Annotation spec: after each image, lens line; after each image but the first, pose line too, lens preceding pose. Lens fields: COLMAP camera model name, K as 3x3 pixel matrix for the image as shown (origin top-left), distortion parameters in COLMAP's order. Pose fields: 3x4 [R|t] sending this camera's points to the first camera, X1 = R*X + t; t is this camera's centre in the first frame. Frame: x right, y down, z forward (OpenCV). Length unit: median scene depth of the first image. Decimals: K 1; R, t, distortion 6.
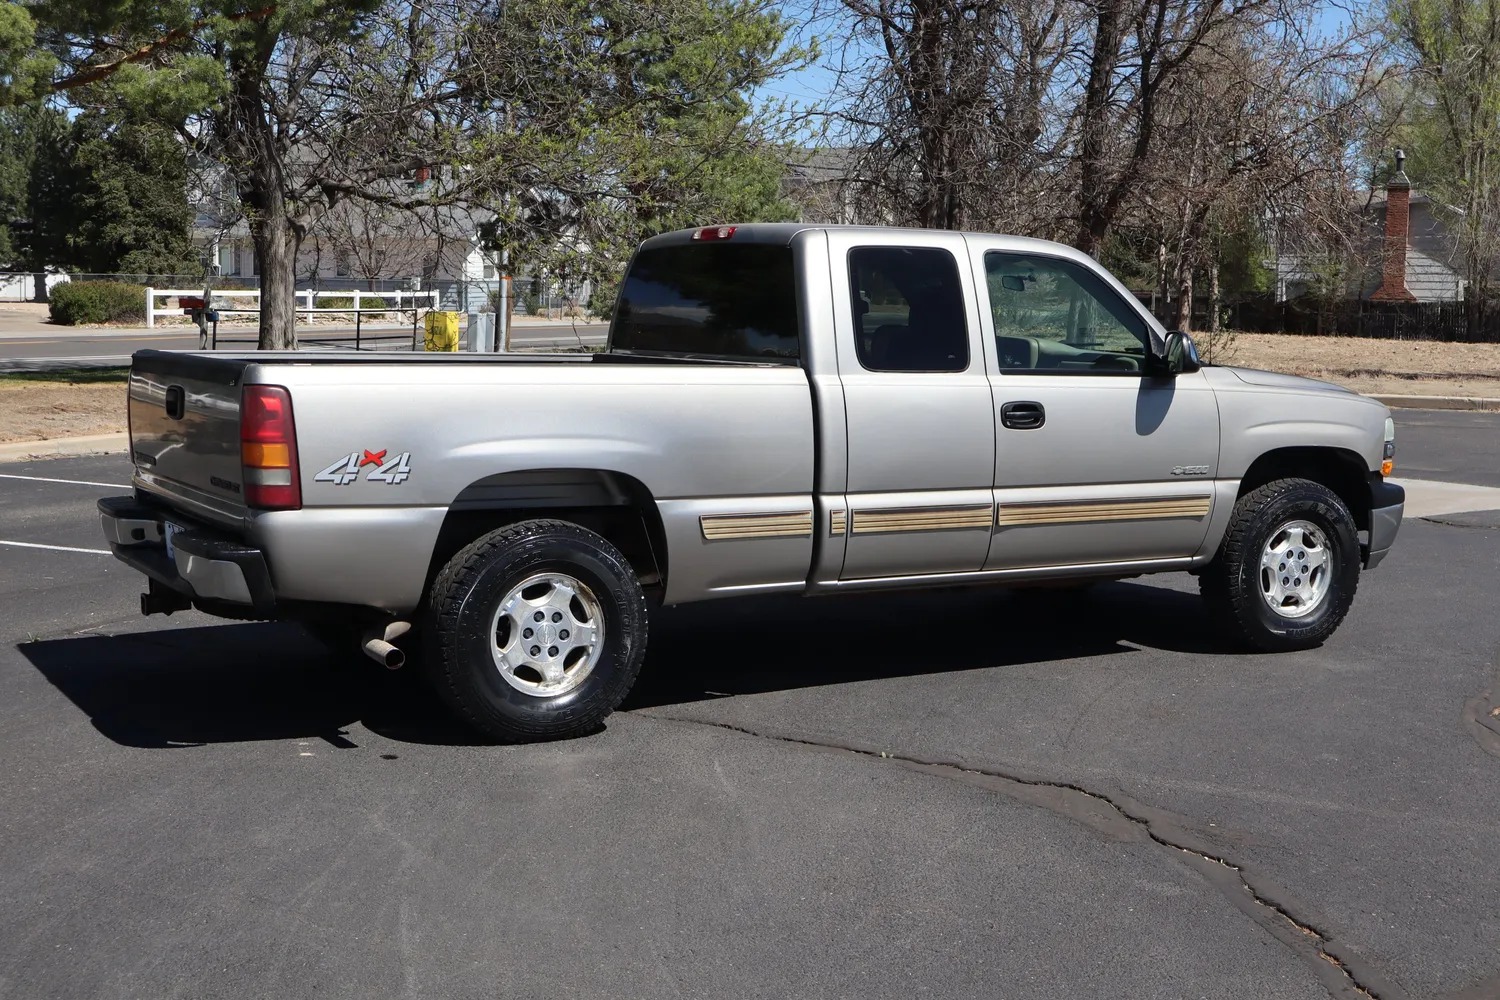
lens RADIAL K [[1818.9, 0, 750.0], [0, 1818.9, 500.0], [0, 0, 1]] dist [0.014159, -0.001506]
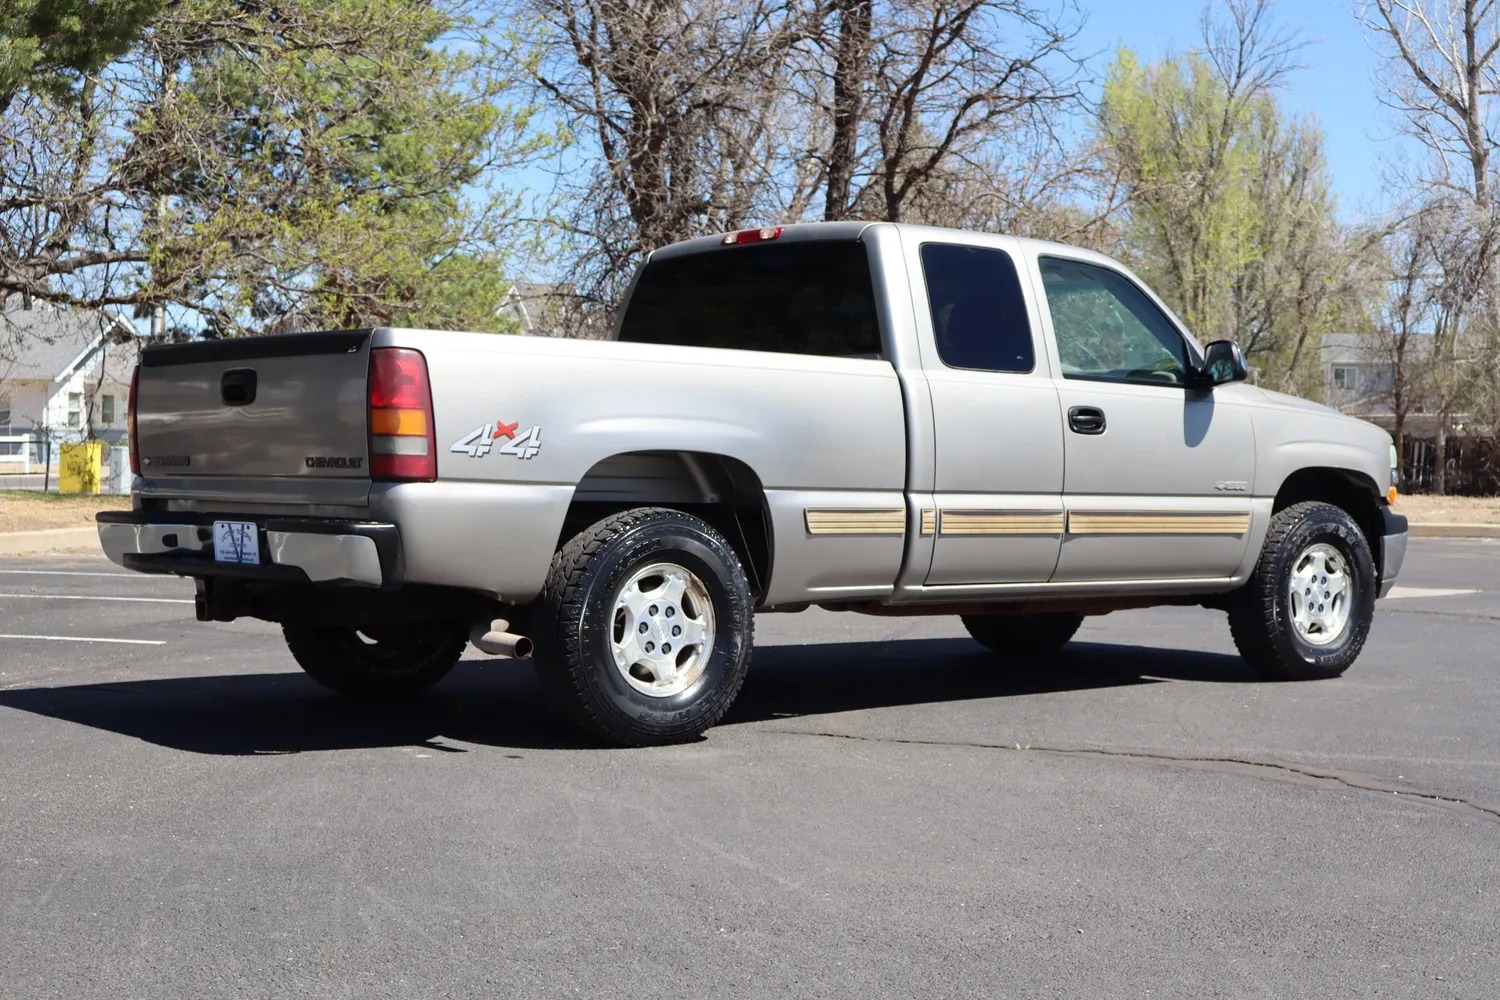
lens RADIAL K [[2088.9, 0, 750.0], [0, 2088.9, 500.0], [0, 0, 1]] dist [0.026869, -0.005261]
pose [[0.985035, -0.005044, 0.172278, -0.221109], [0.019976, 0.996177, -0.085049, 0.087717], [-0.171190, 0.087218, 0.981370, -0.059352]]
